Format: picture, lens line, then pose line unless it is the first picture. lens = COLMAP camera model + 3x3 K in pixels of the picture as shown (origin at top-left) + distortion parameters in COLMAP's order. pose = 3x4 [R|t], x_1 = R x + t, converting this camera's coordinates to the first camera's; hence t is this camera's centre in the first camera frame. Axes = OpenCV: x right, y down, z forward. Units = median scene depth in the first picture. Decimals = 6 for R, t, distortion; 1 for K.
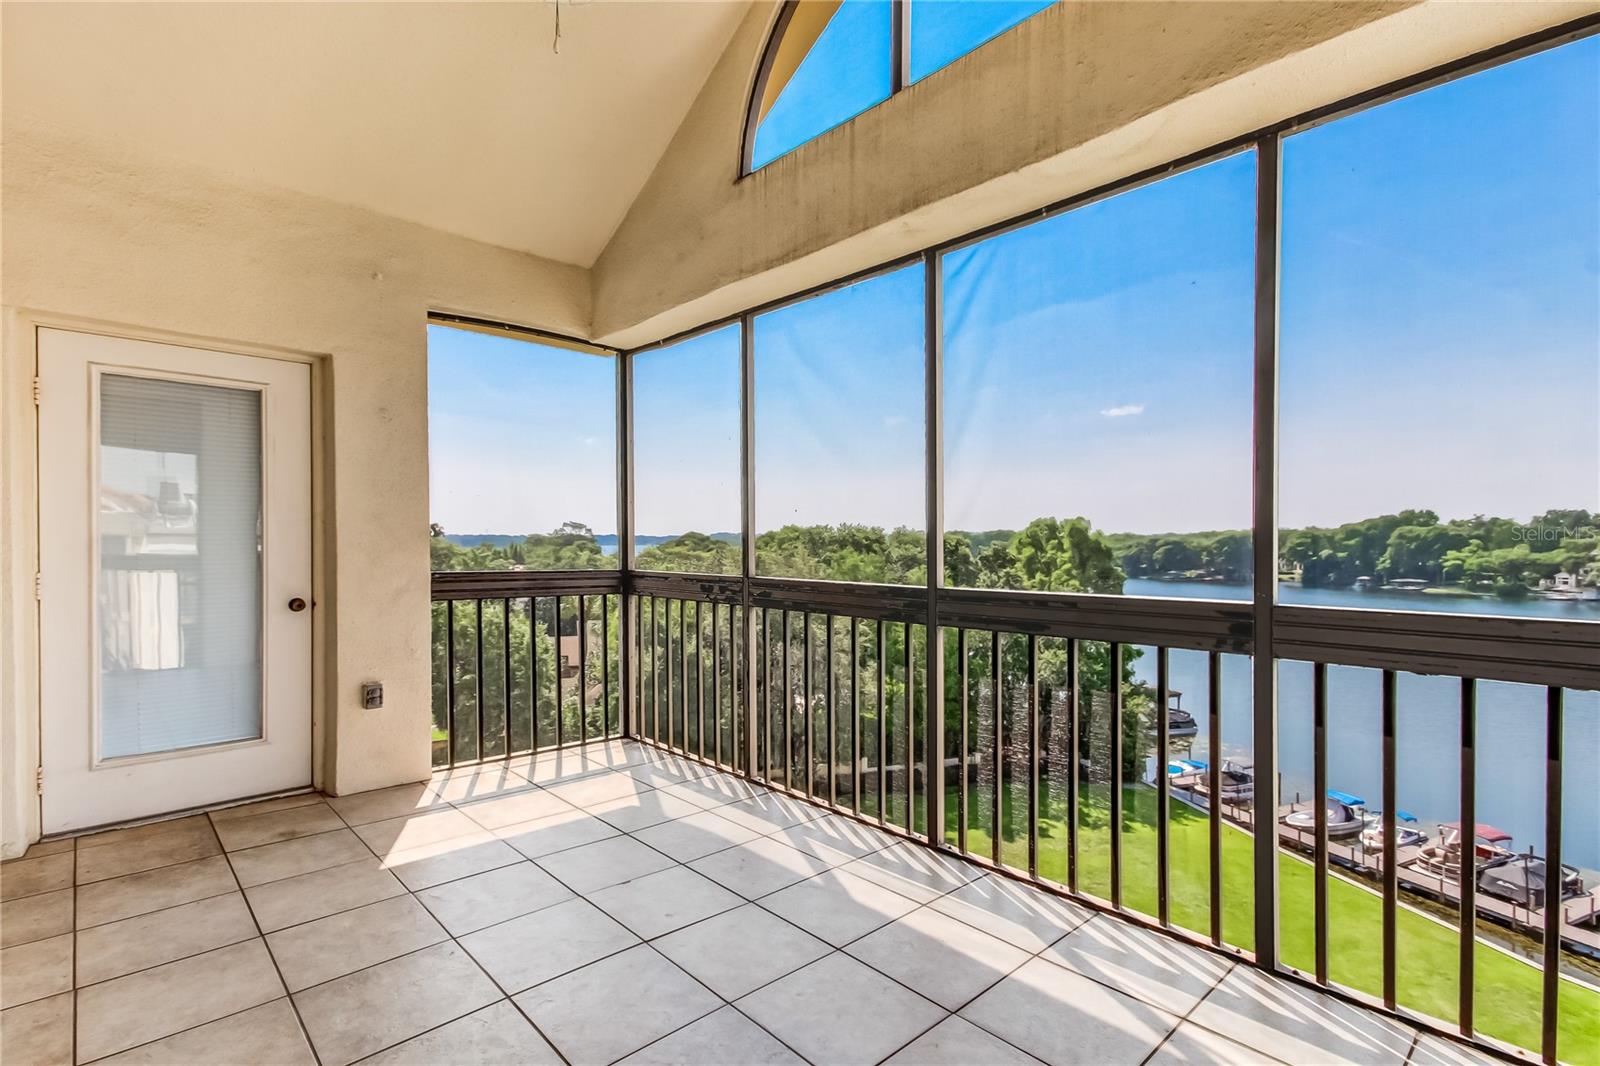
lens RADIAL K [[751.1, 0, 796.0], [0, 751.1, 548.7], [0, 0, 1]] dist [0.017587, -0.004692]
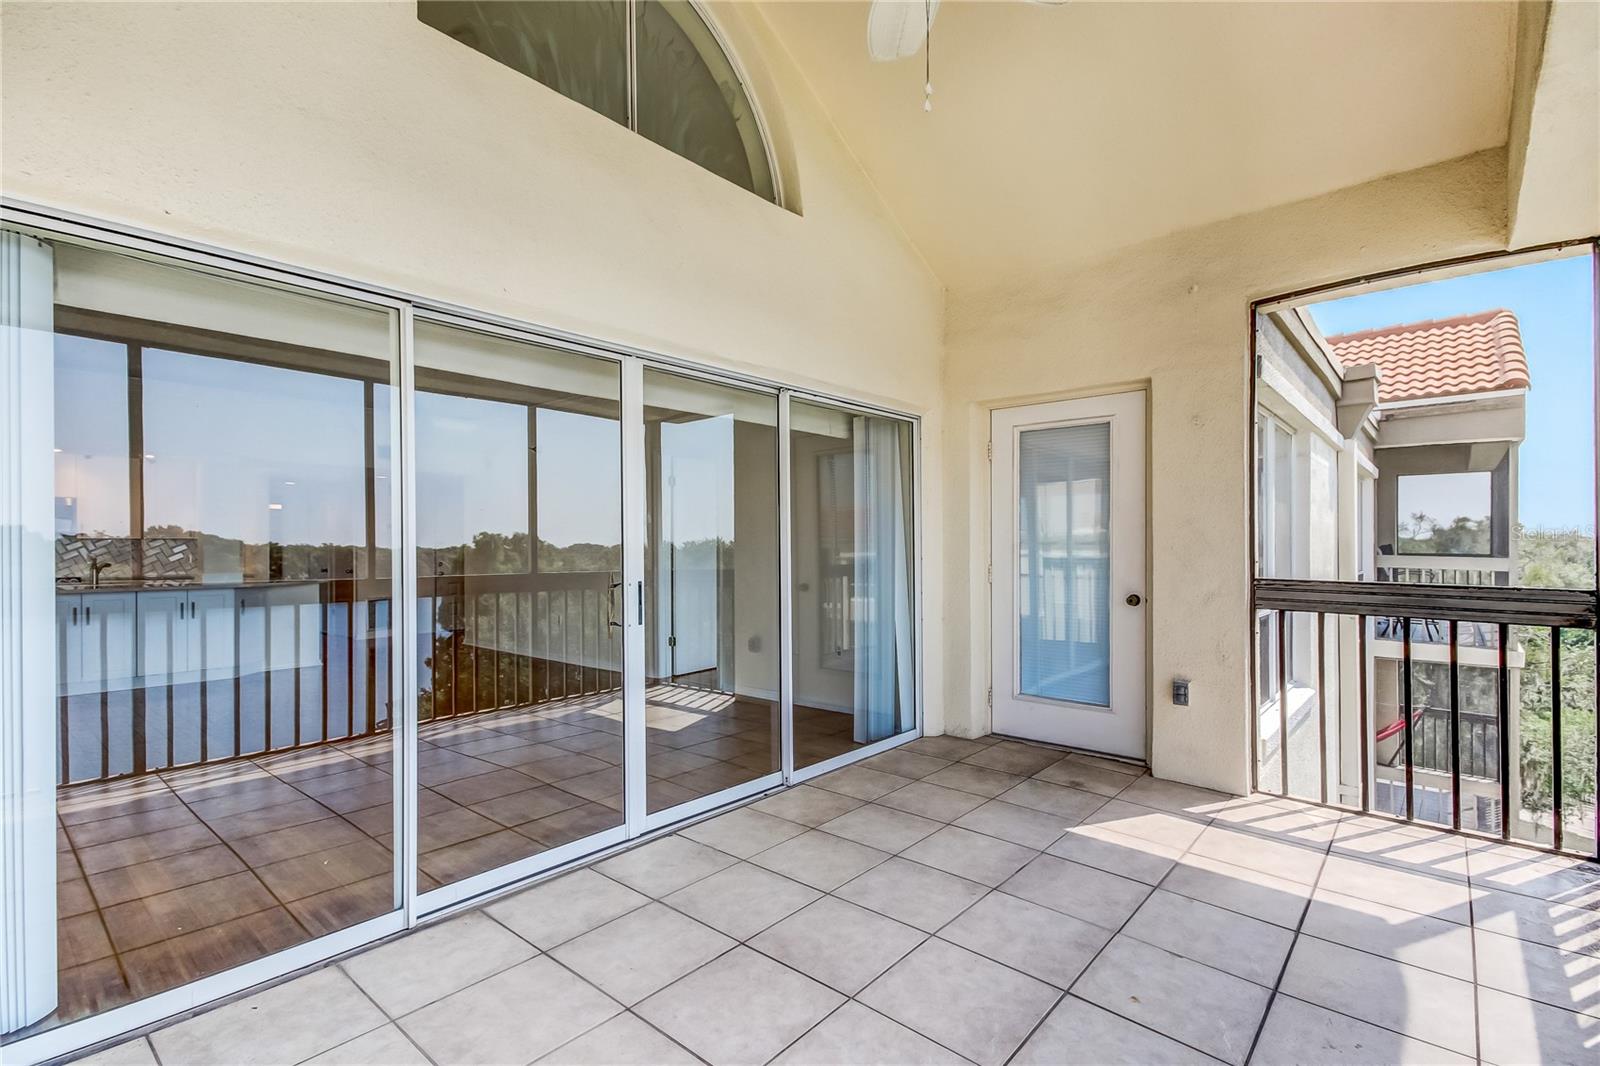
lens RADIAL K [[751.1, 0, 808.0], [0, 751.1, 549.1], [0, 0, 1]] dist [0.017587, -0.004692]
pose [[0.100648, 0.006870, -0.994898, 0.440887], [-0.006364, 0.999960, 0.006261, -0.008304], [0.994902, 0.005701, 0.100688, 0.390259]]
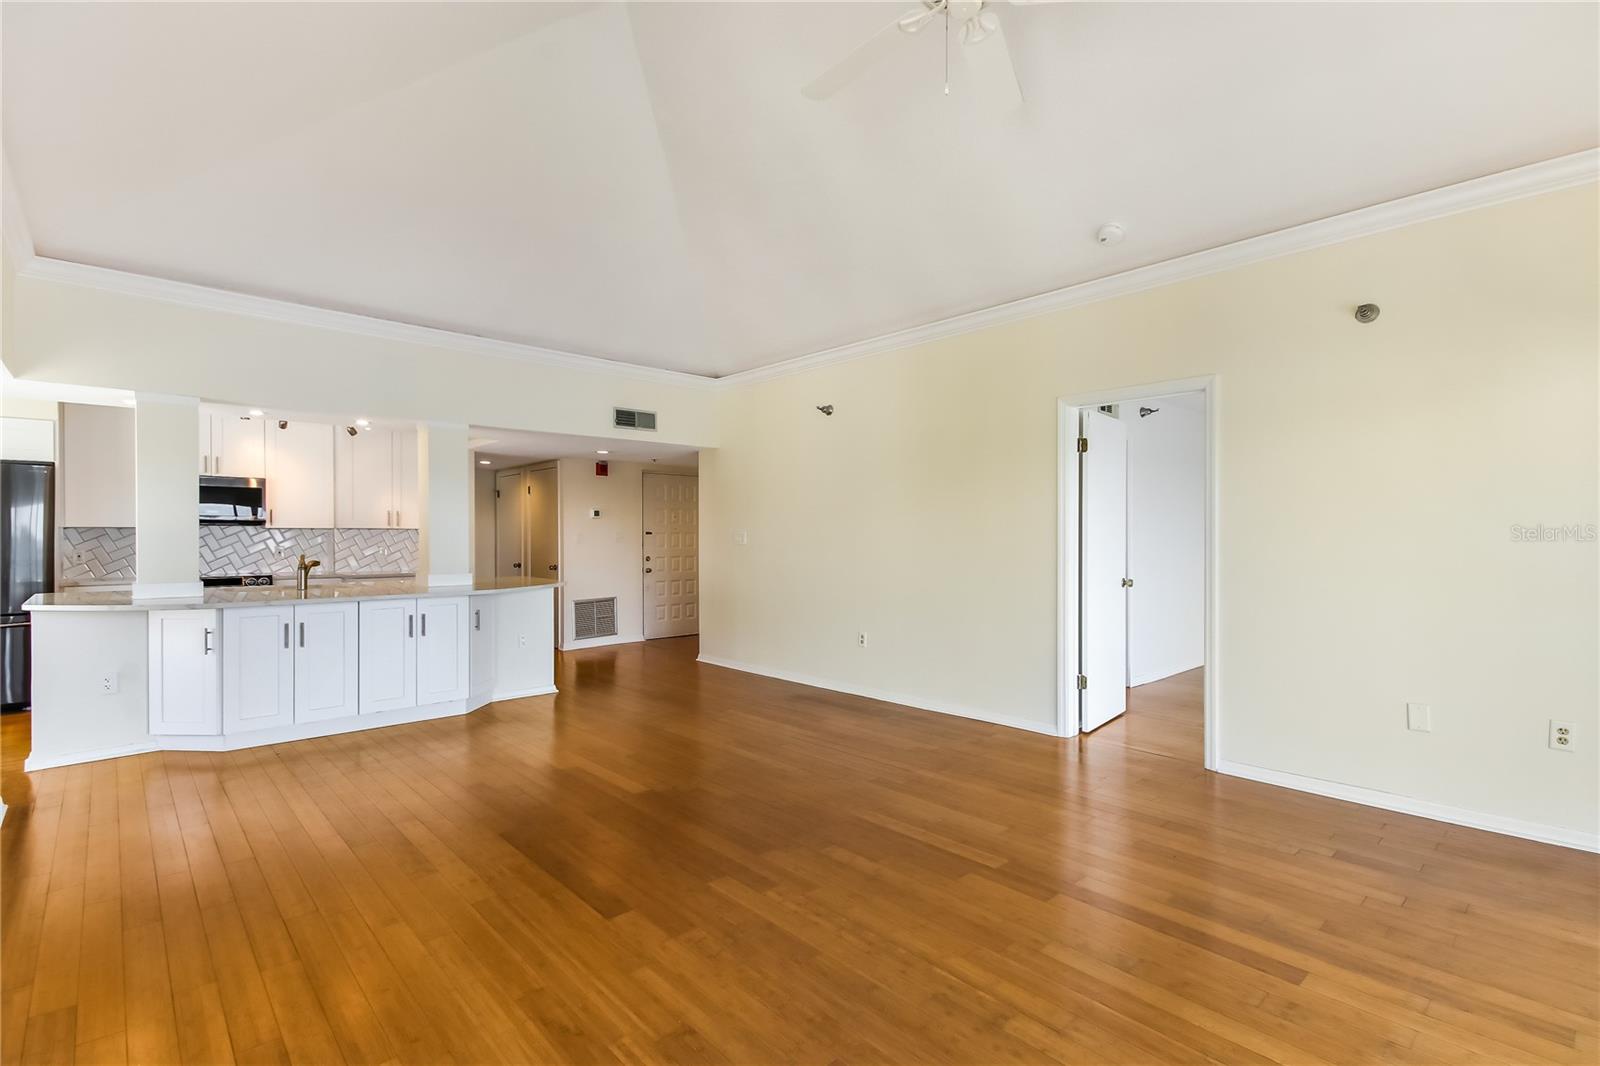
lens RADIAL K [[751.1, 0, 809.2], [0, 751.1, 534.9], [0, 0, 1]] dist [0.017587, -0.004692]
pose [[-0.017157, -0.005561, -0.999837, -0.046777], [-0.010620, 0.999929, -0.005379, -0.000262], [0.999796, 0.010526, -0.017215, -0.047081]]
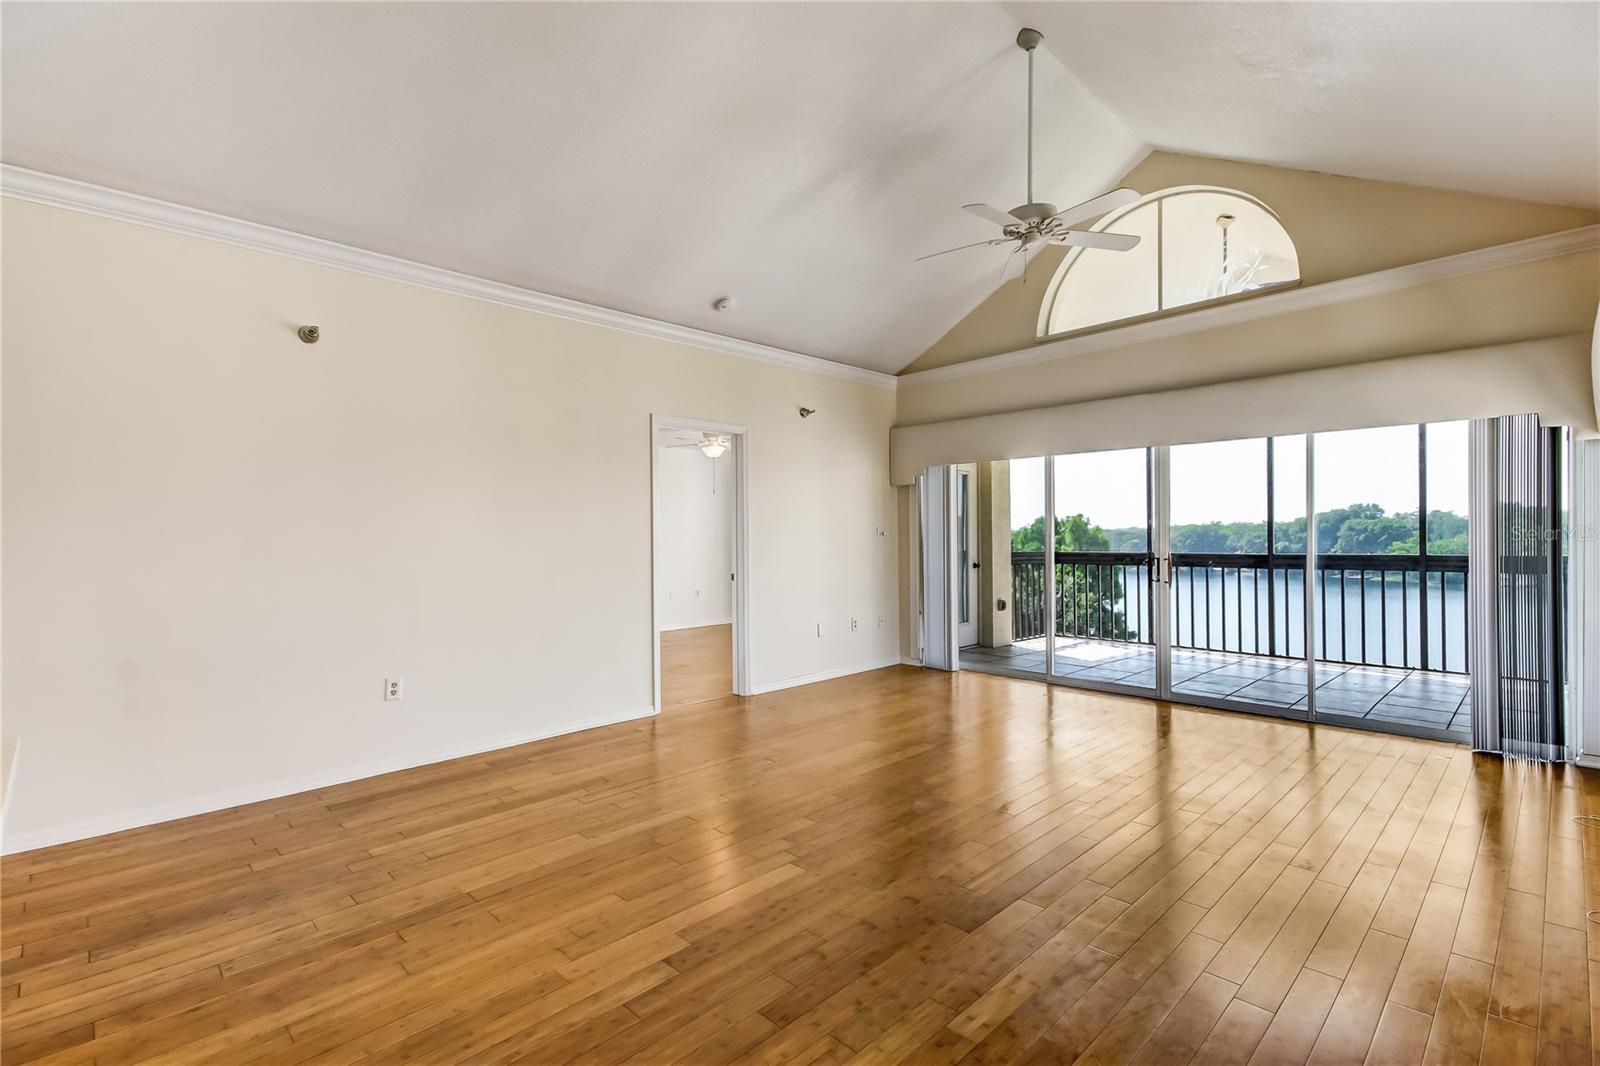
lens RADIAL K [[751.1, 0, 786.1], [0, 751.1, 543.6], [0, 0, 1]] dist [0.017587, -0.004692]
pose [[0.999287, -0.008420, 0.036806, -0.086962], [0.008494, 0.999962, -0.001850, 0.000013], [-0.036789, 0.002161, 0.999321, -0.086109]]
